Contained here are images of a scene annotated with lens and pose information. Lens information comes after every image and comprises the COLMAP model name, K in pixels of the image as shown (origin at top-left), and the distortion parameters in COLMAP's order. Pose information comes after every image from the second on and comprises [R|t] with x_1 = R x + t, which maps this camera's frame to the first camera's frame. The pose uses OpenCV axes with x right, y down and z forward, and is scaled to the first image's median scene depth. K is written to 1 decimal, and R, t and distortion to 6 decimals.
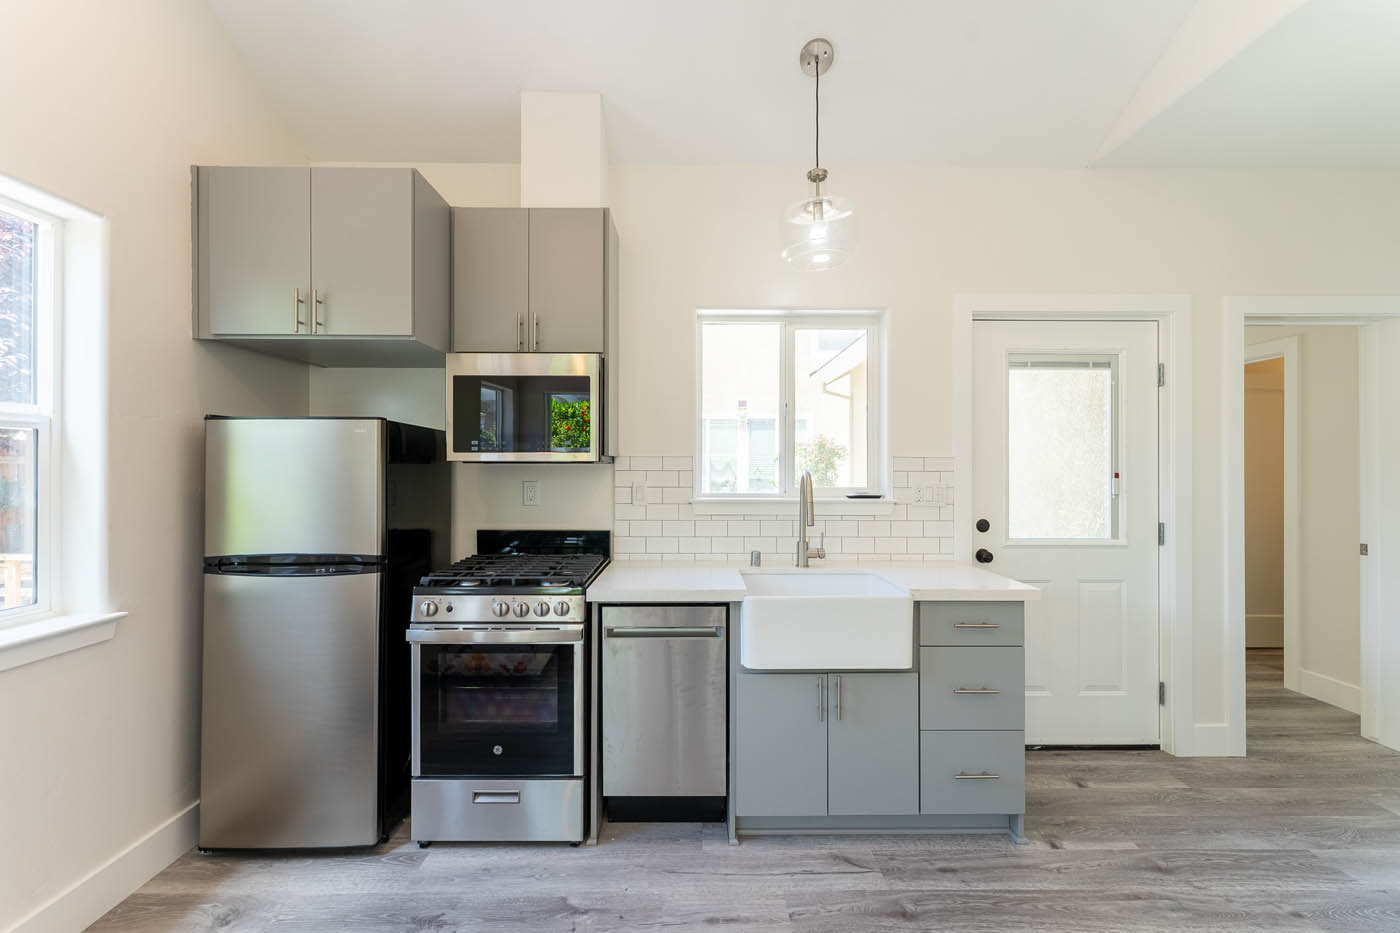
lens RADIAL K [[567.5, 0, 697.7], [0, 567.5, 470.5], [0, 0, 1]] dist [0.000731, -0.000134]
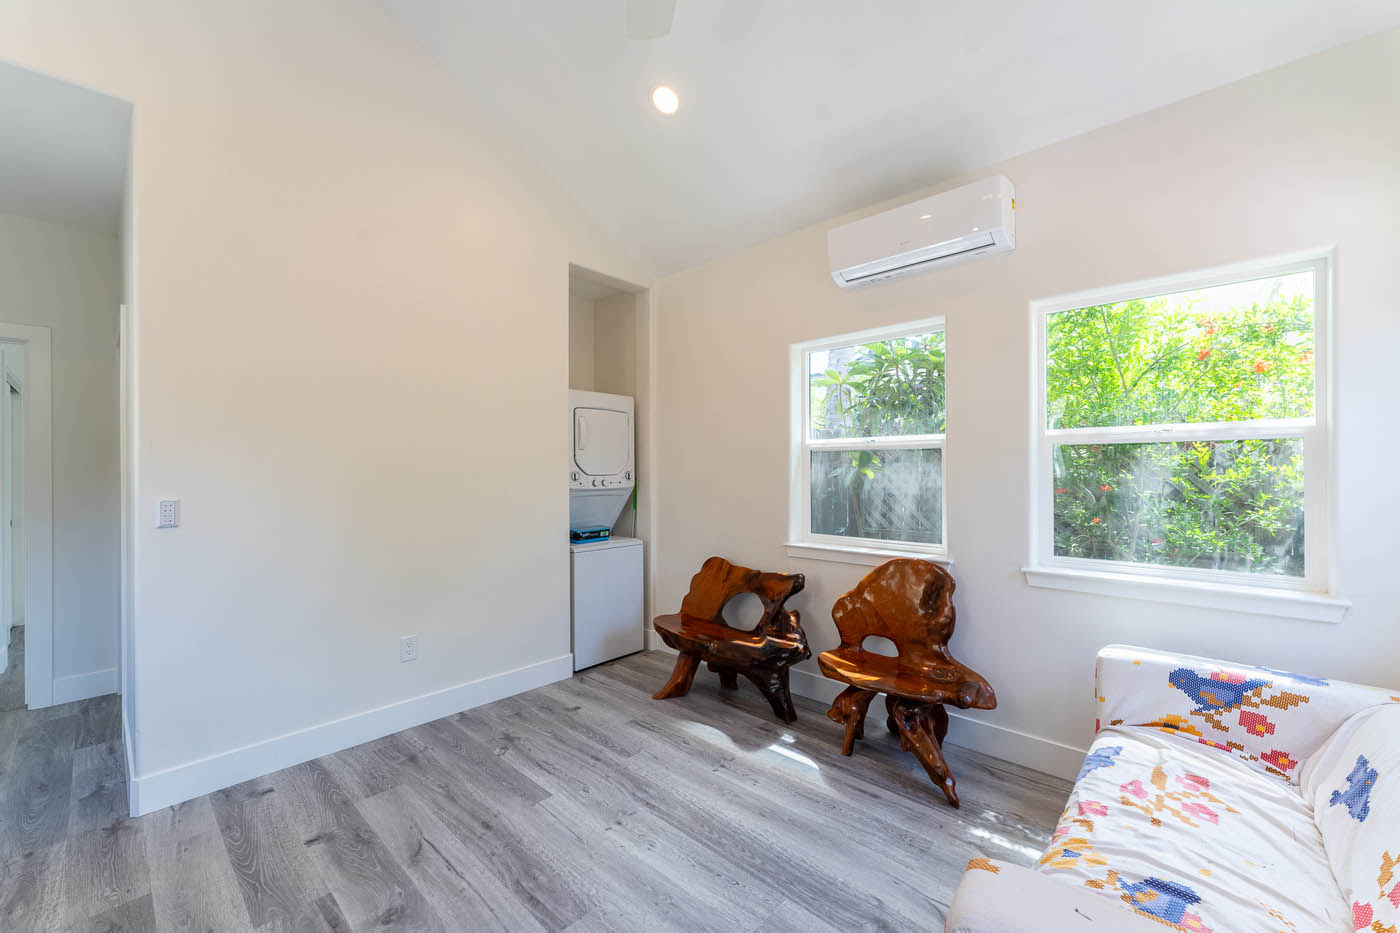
lens RADIAL K [[567.5, 0, 704.6], [0, 567.5, 469.0], [0, 0, 1]] dist [0.000731, -0.000134]
pose [[-0.728695, -0.002297, 0.684835, -0.625375], [0.004131, 0.999961, 0.007751, -0.008032], [-0.684826, 0.008477, -0.728657, 0.752399]]
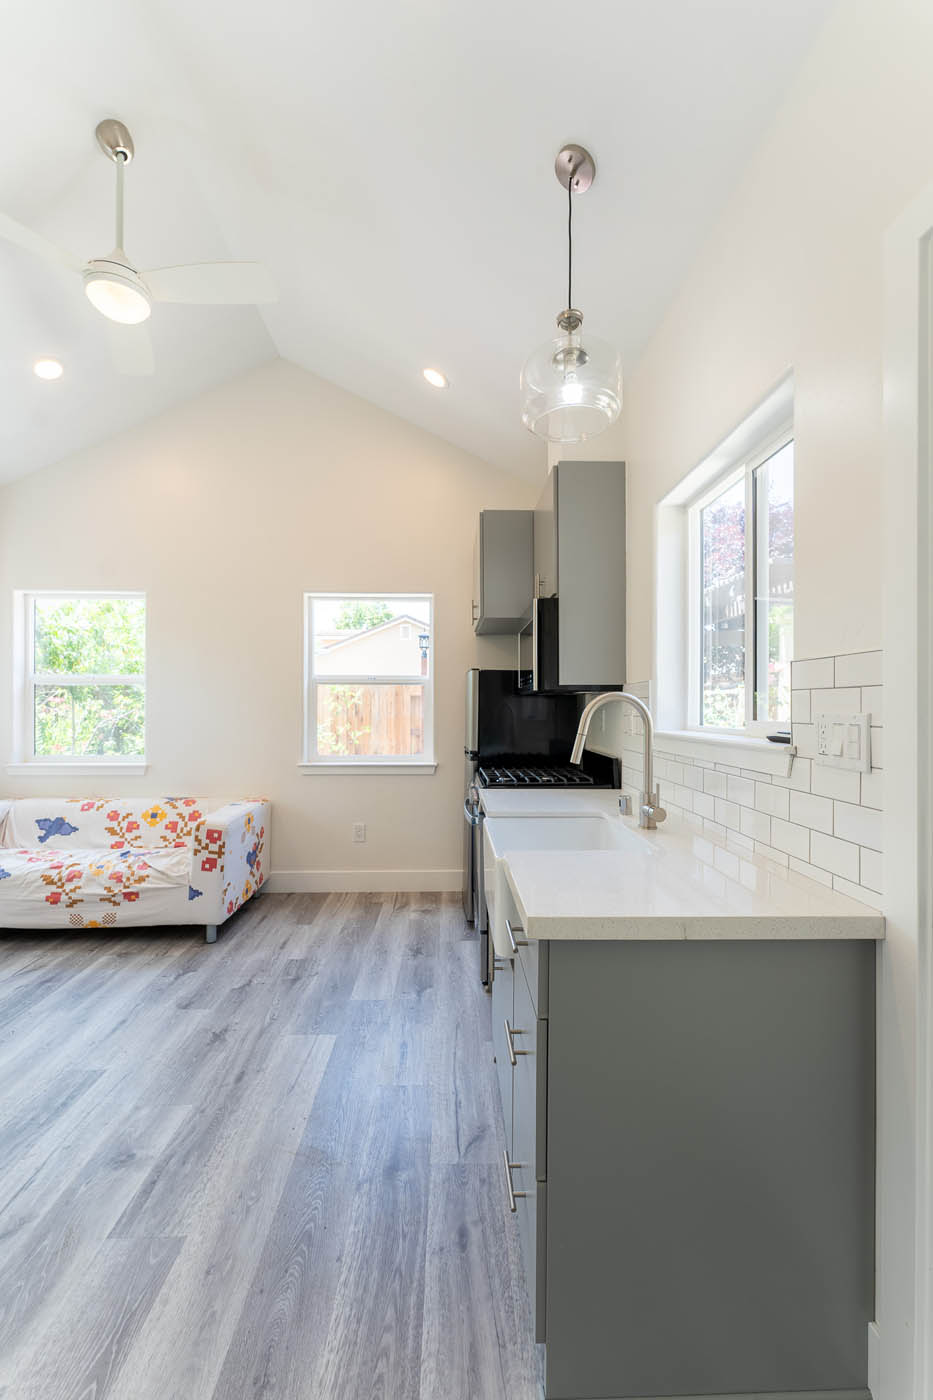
lens RADIAL K [[567.5, 0, 471.0], [0, 567.5, 711.4], [0, 0, 1]] dist [0.000731, -0.000134]
pose [[0.029593, 0.002338, -0.999559, 1.090569], [-0.006776, 0.999975, 0.002139, 0.026512], [0.999539, 0.006710, 0.029608, 0.920541]]
